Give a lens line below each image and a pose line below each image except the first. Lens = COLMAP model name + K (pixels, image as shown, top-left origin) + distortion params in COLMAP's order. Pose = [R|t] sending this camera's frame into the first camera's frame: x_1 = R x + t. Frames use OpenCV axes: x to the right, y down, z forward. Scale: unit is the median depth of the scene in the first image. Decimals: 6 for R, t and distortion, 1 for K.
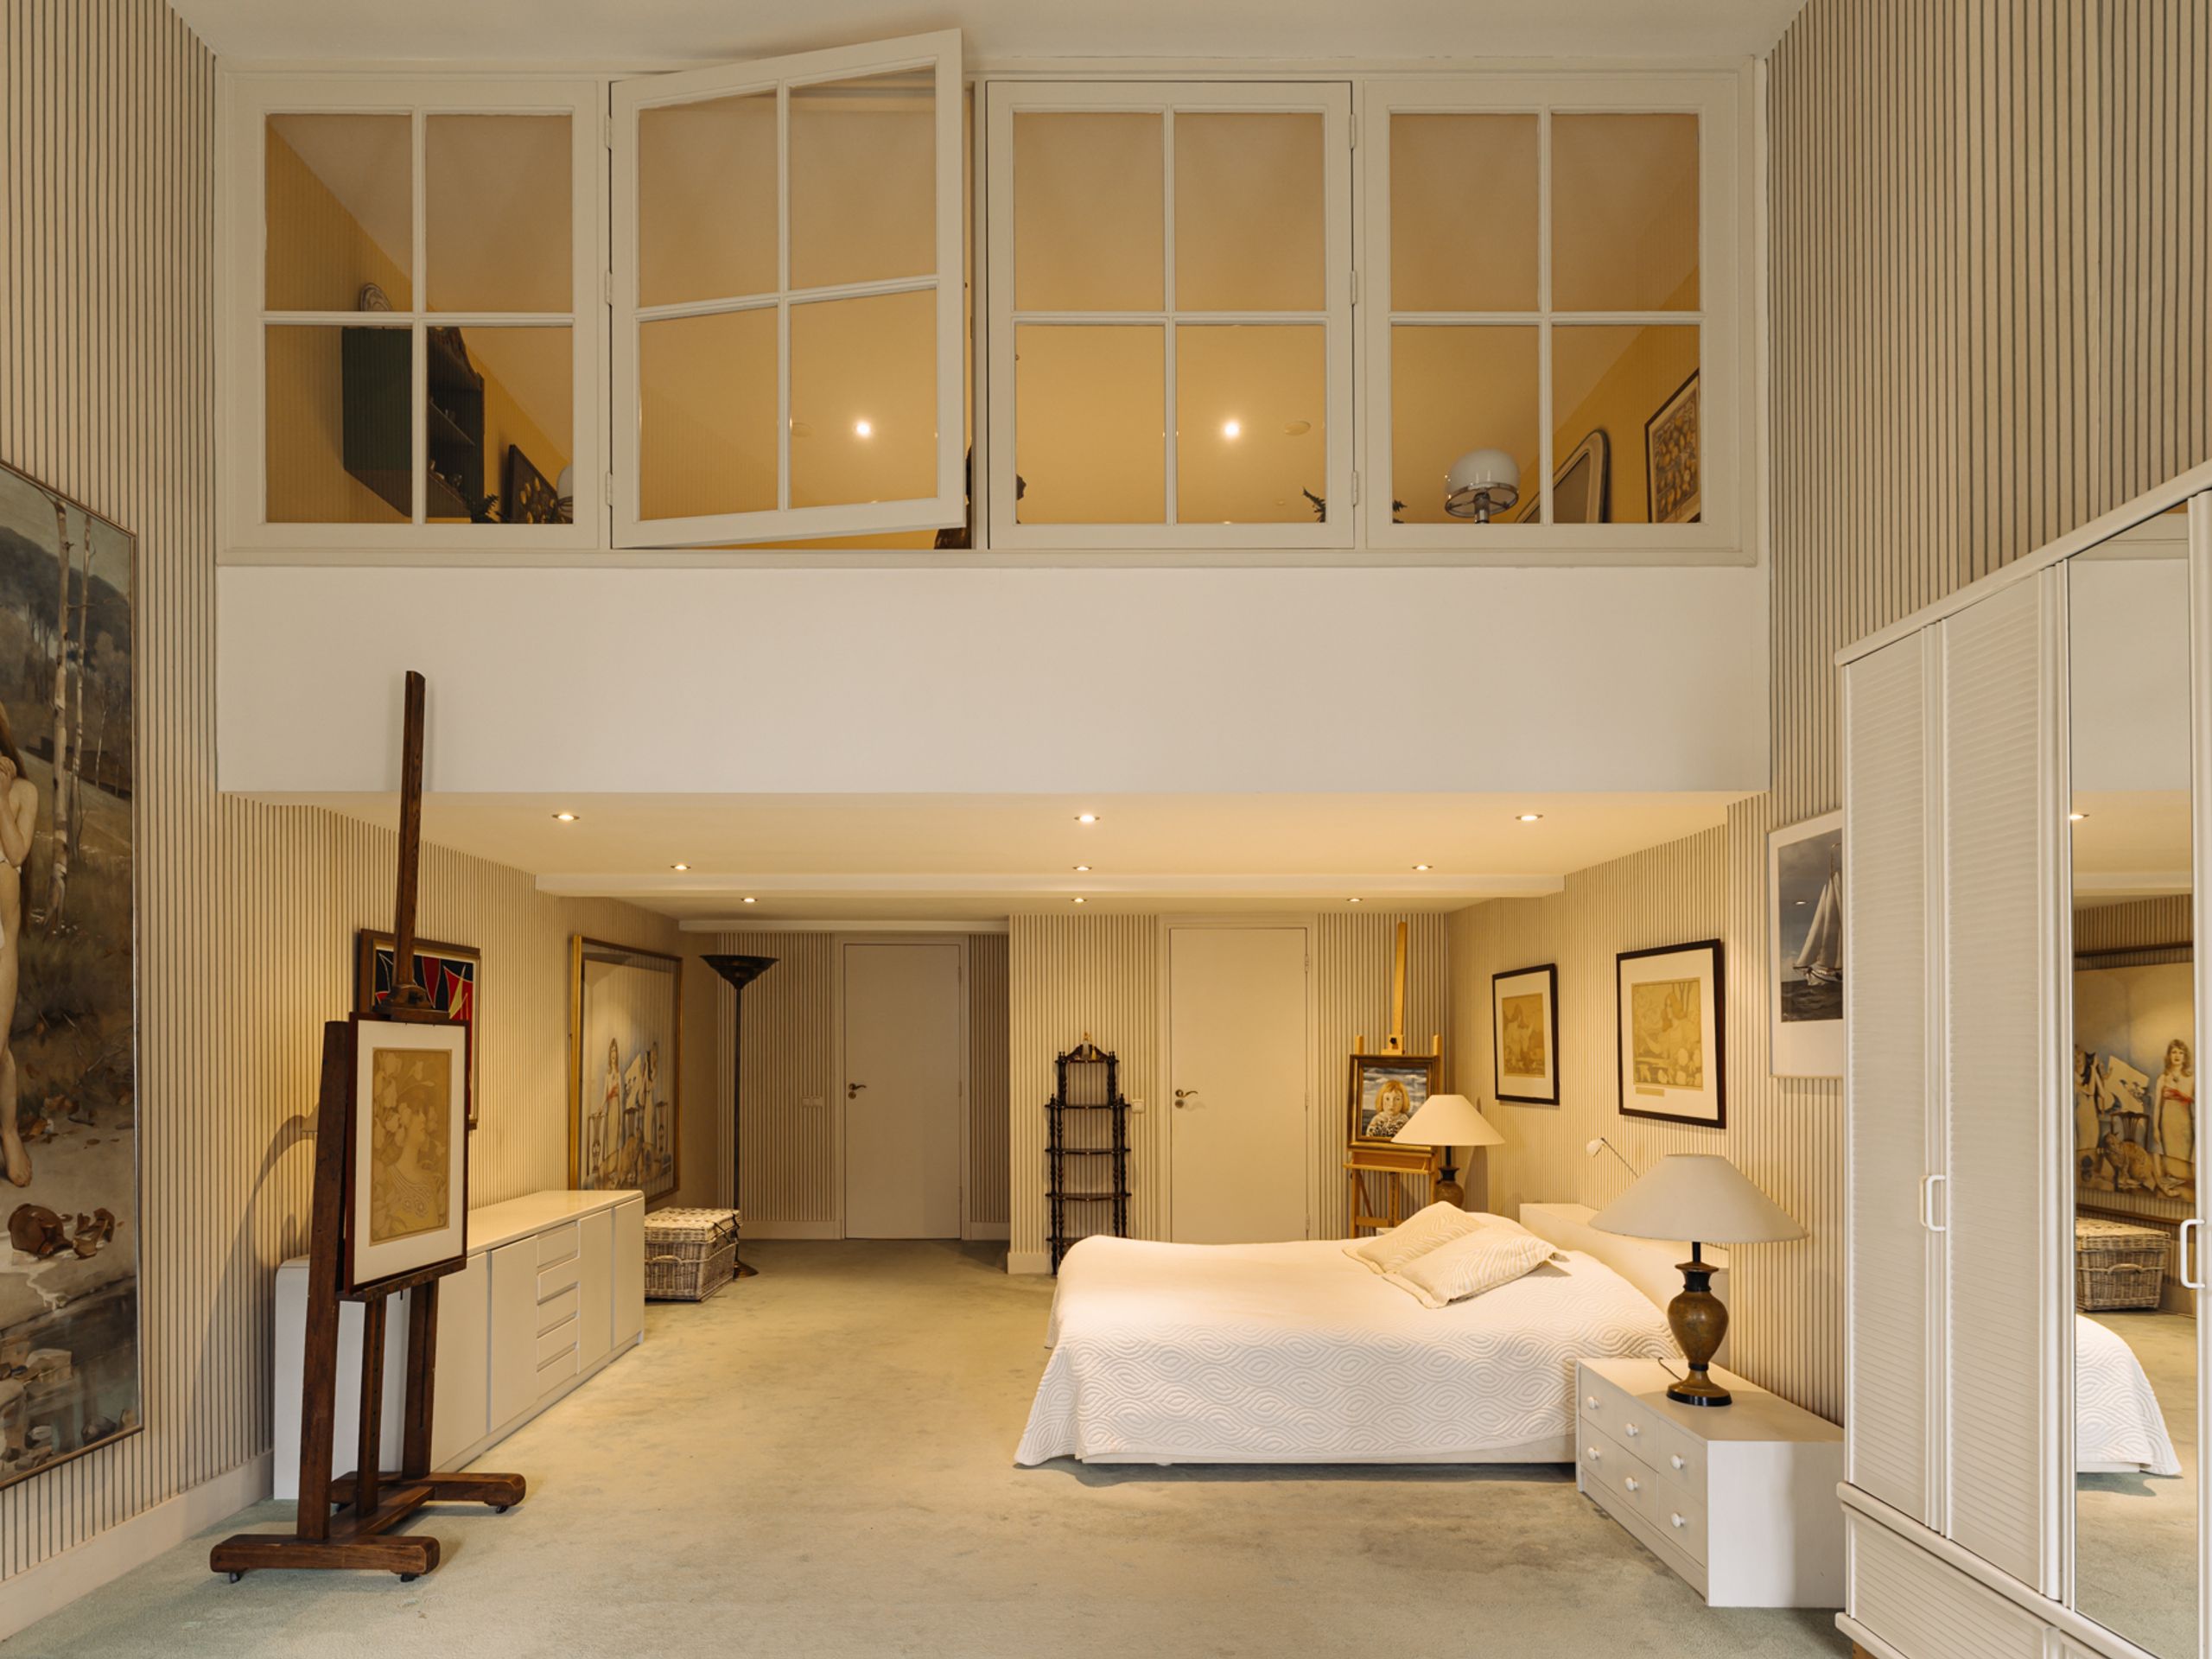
lens RADIAL K [[1249.4, 0, 1107.9], [0, 1249.4, 1043.5], [0, 0, 1]] dist [-0.003955, 0.000858]
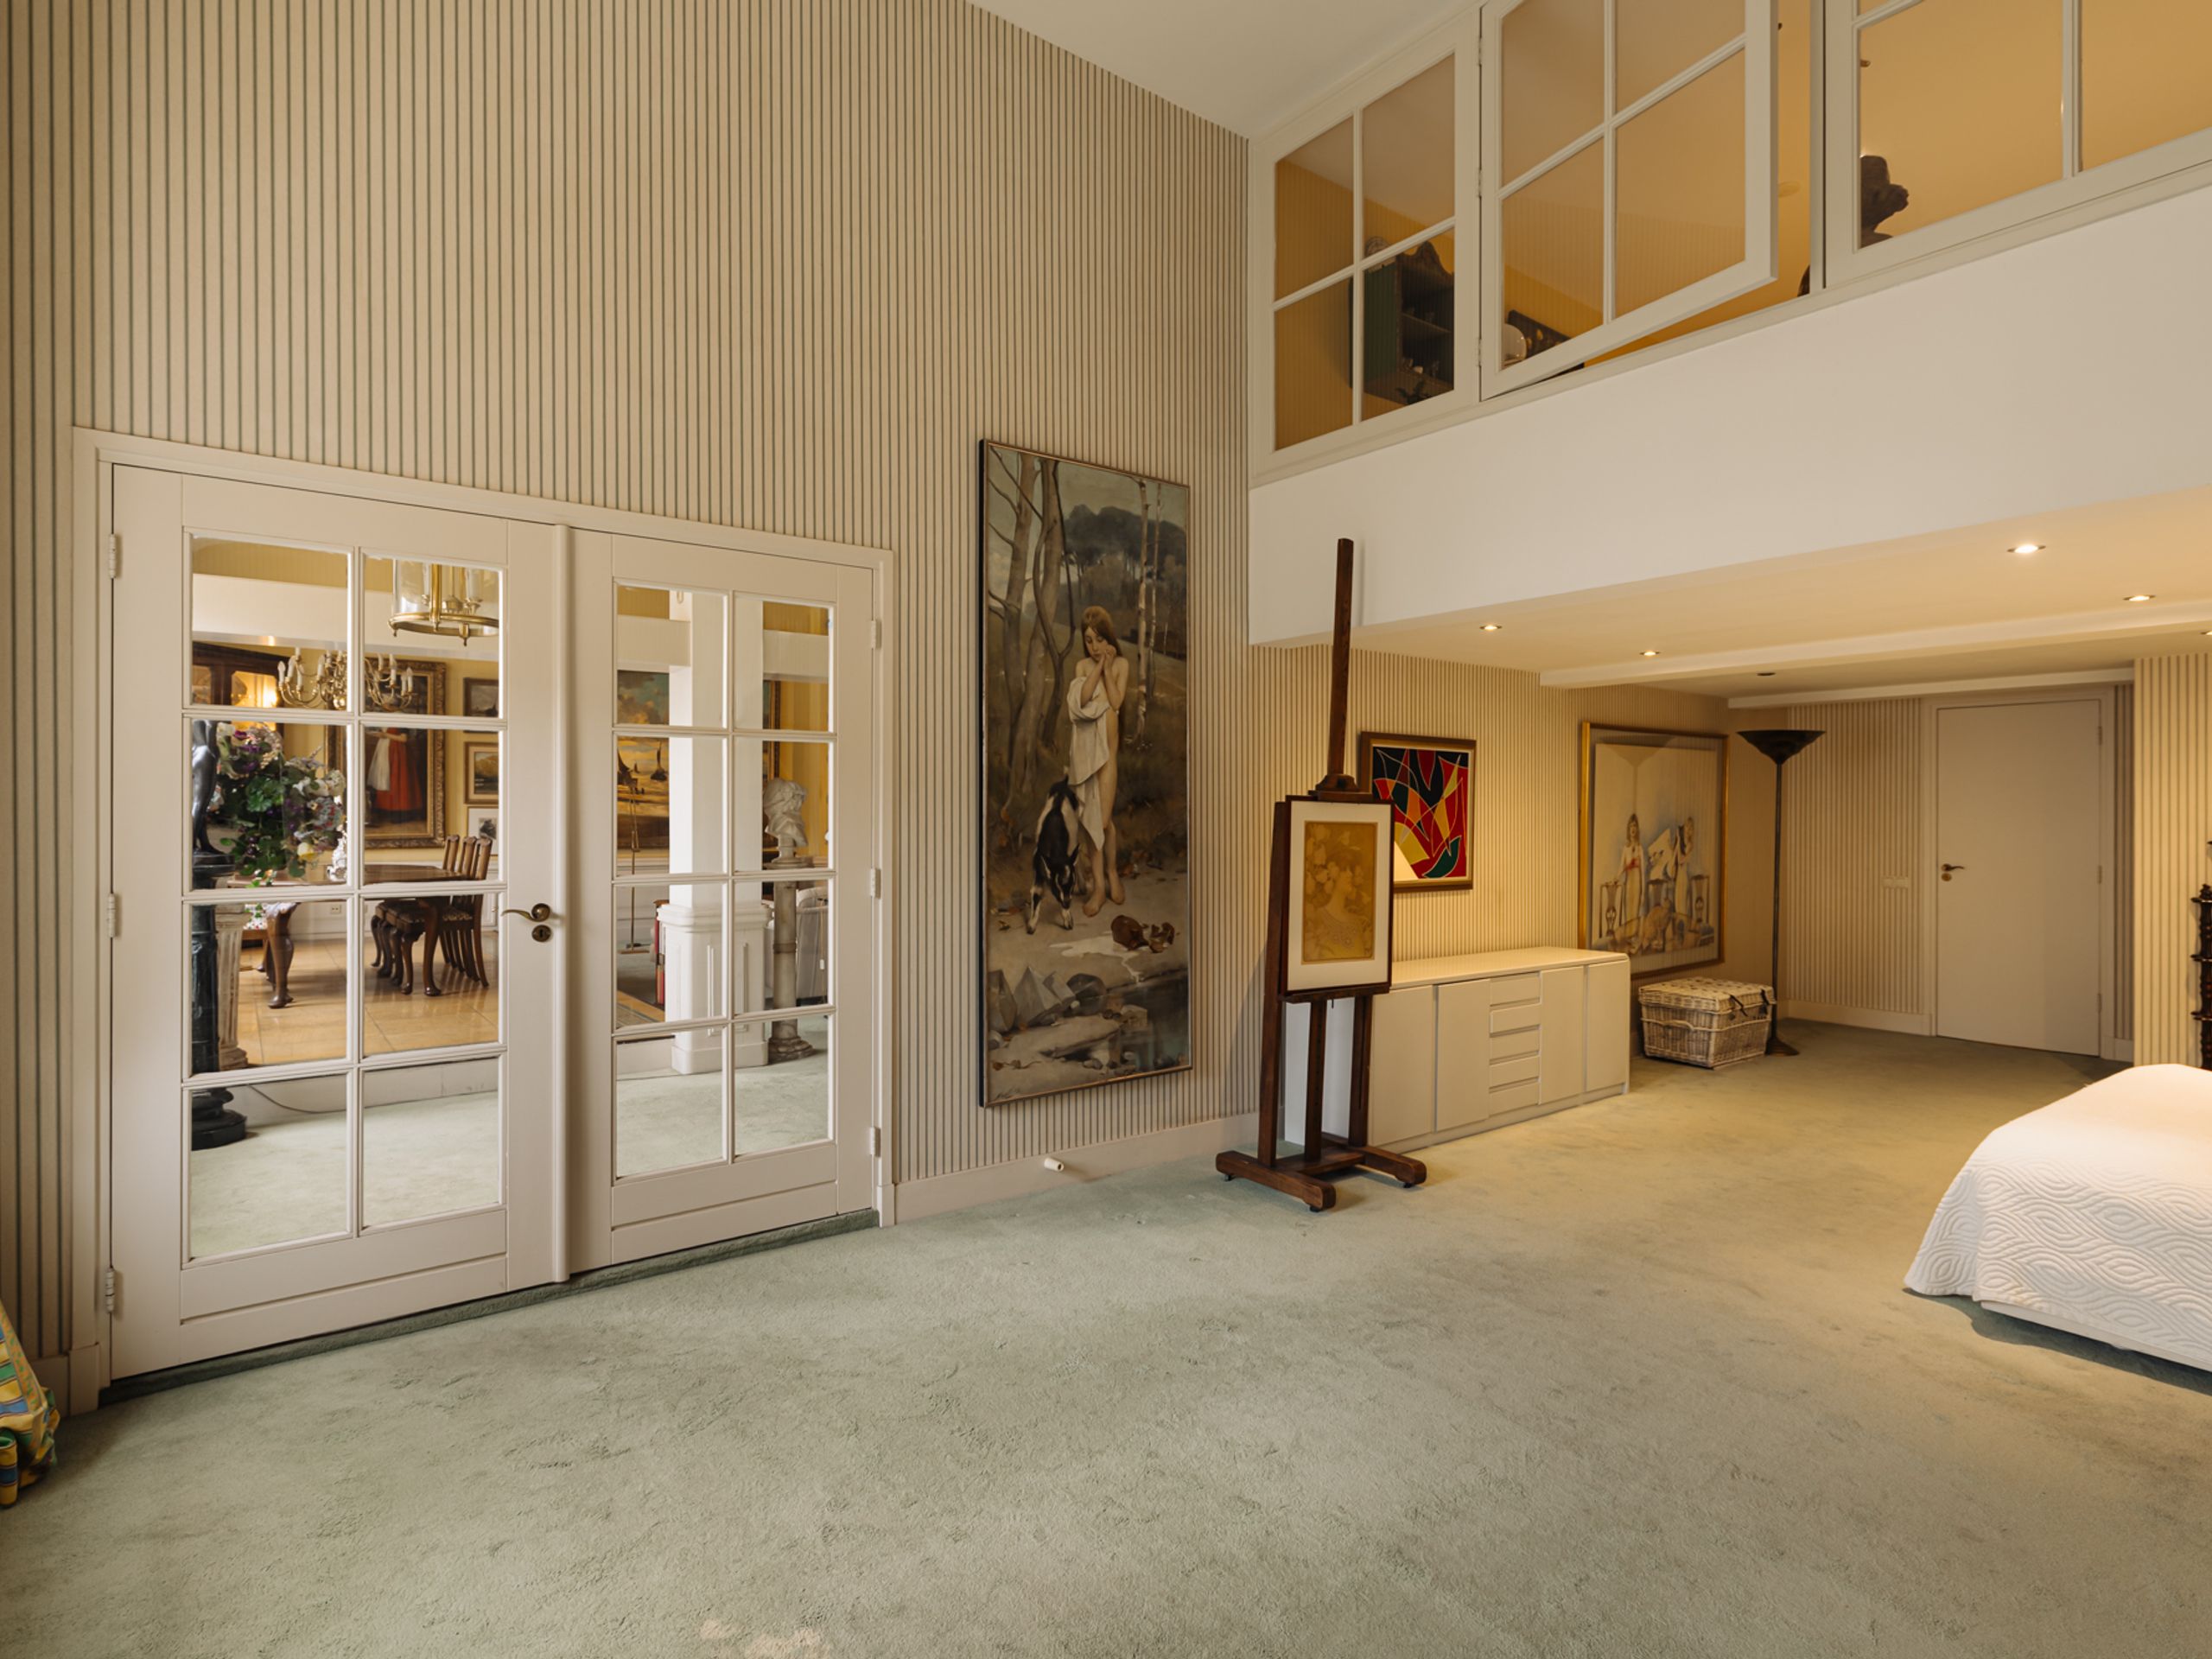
lens RADIAL K [[1167.8, 0, 1106.0], [0, 1167.8, 829.5], [0, 0, 1]] dist [-0.001341, -0.000353]
pose [[0.602542, 0.007504, -0.798052, 0.291352], [-0.000992, 0.999962, 0.008653, 0.002036], [0.798086, -0.004422, 0.602527, 0.046274]]
